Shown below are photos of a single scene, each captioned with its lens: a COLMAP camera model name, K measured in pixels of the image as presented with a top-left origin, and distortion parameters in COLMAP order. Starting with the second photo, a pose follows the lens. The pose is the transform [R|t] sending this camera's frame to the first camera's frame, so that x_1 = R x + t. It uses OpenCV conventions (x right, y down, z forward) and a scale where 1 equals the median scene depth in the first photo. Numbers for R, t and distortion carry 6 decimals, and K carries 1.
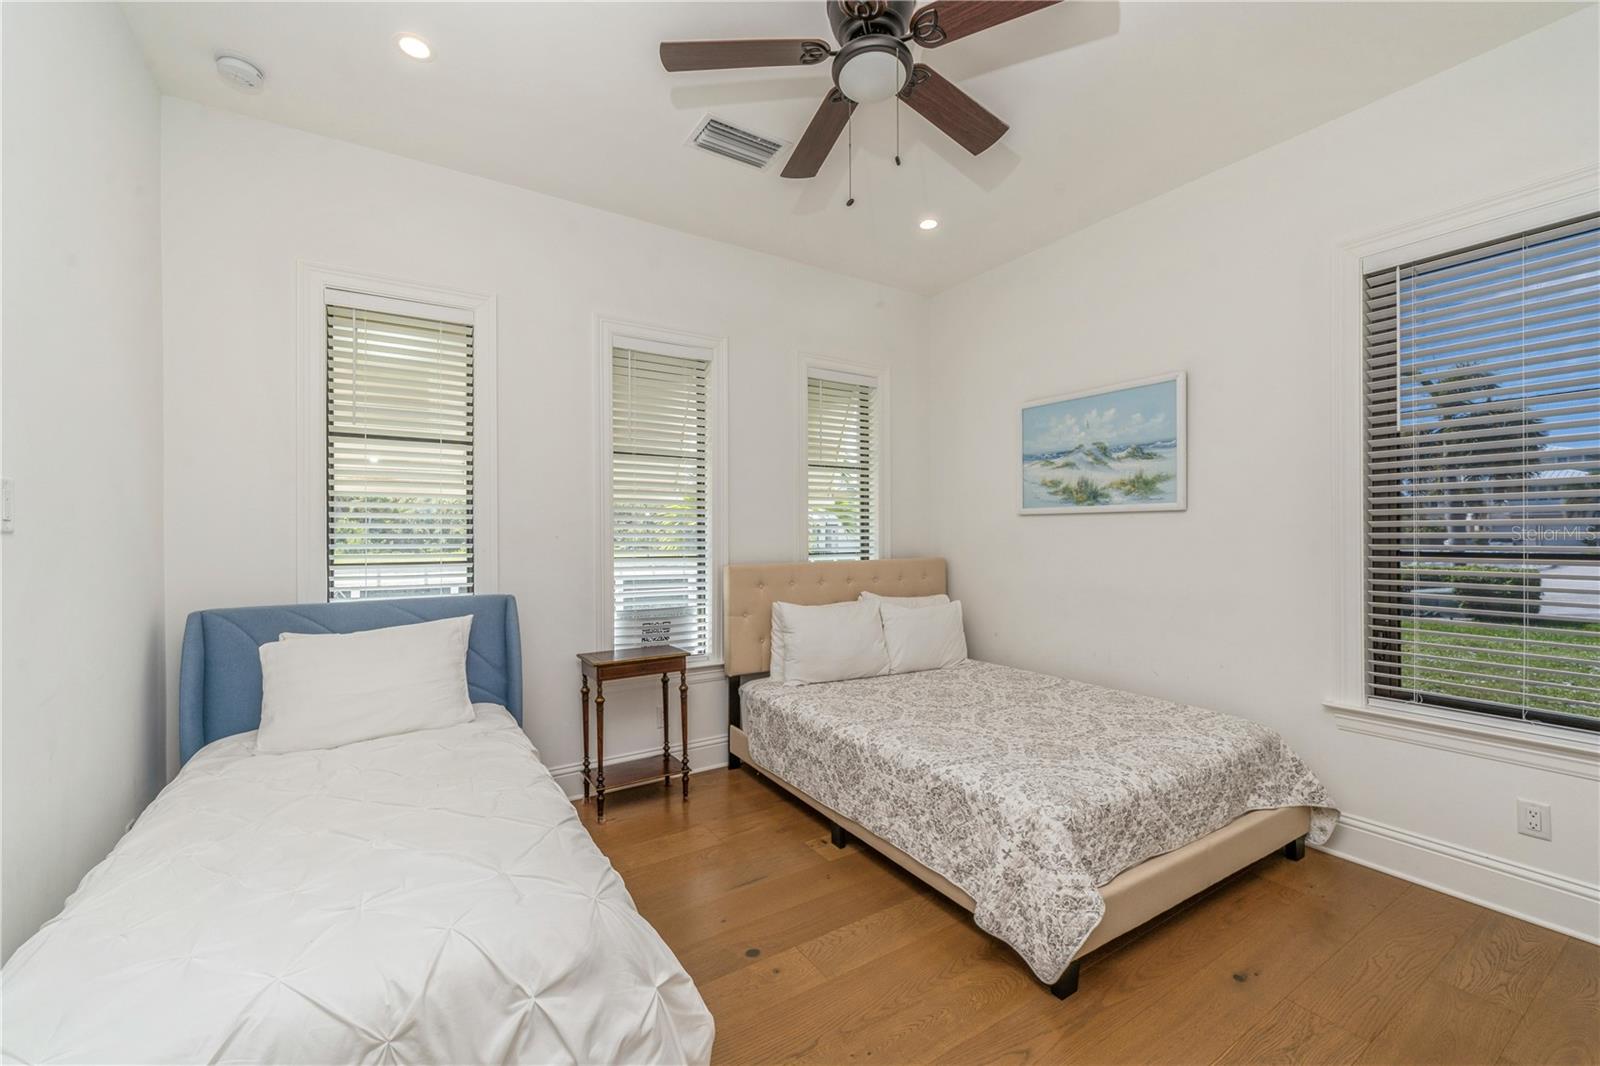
lens RADIAL K [[672.4, 0, 798.6], [0, 672.4, 531.3], [0, 0, 1]] dist [0.011106, 0.001048]
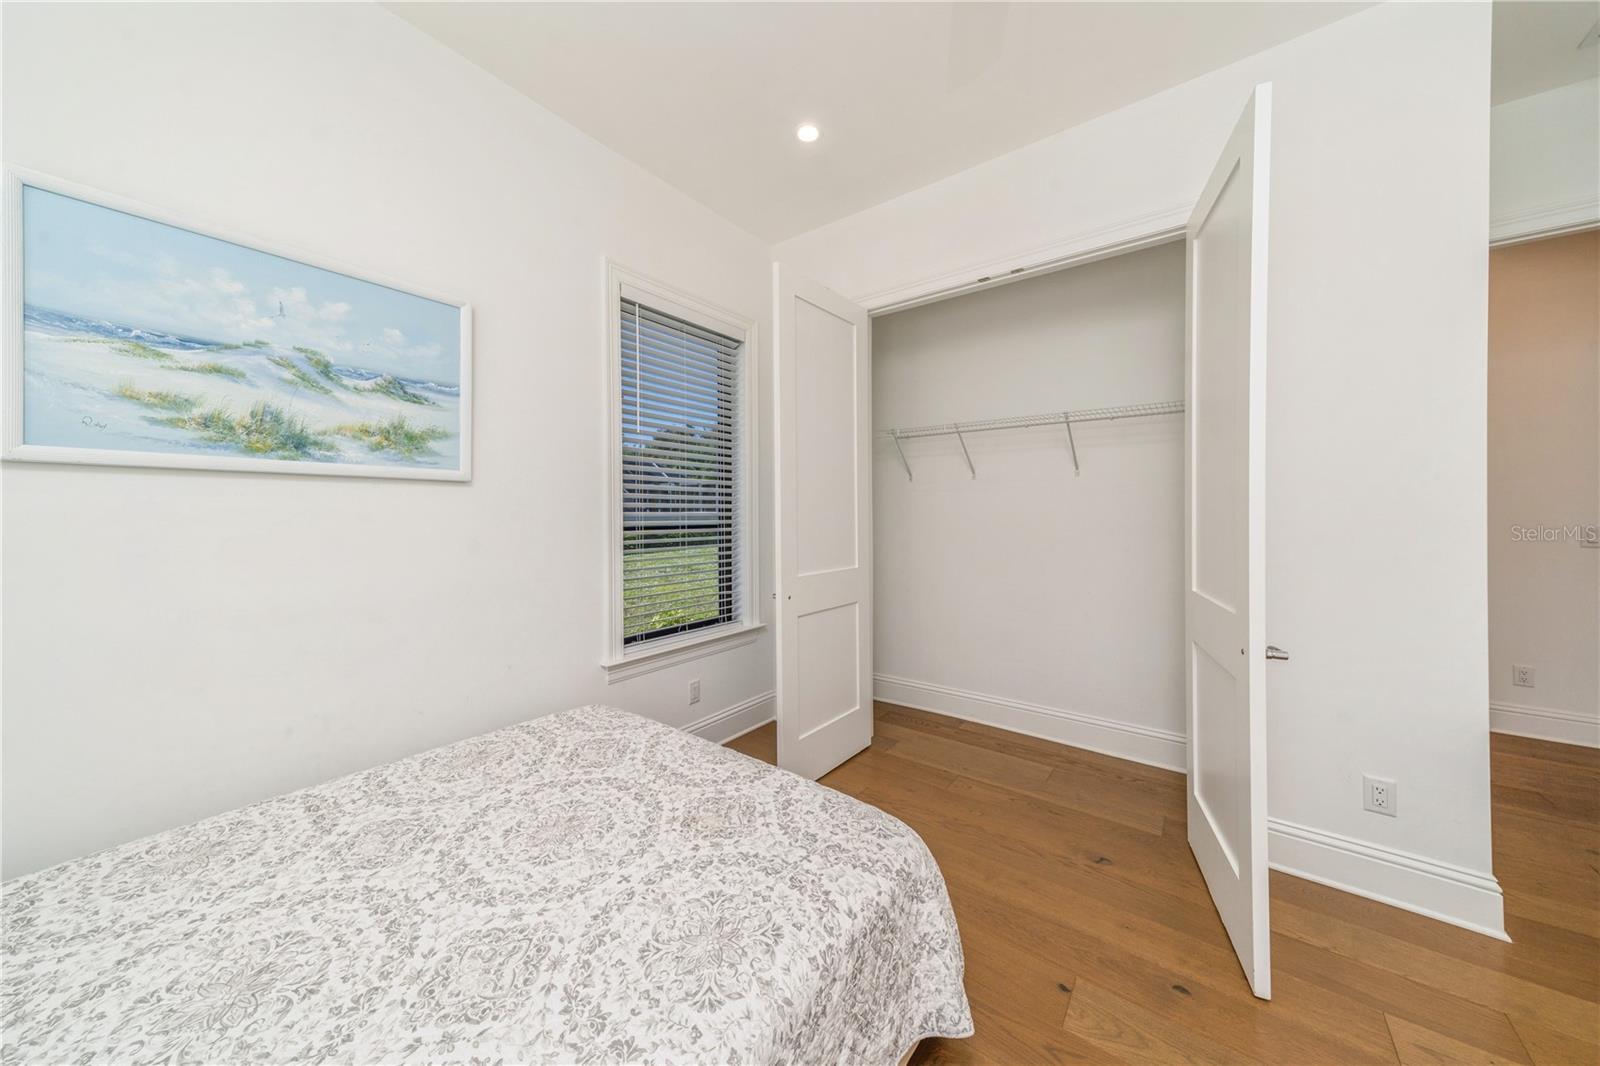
lens RADIAL K [[554.5, 0, 768.1], [0, 554.5, 522.5], [0, 0, 1]] dist [-0.007154, -0.000244]
pose [[-0.360754, -0.001572, 0.932660, -0.127116], [0.003803, 0.999988, 0.003157, 0.012985], [-0.932653, 0.004686, -0.360744, 0.823709]]
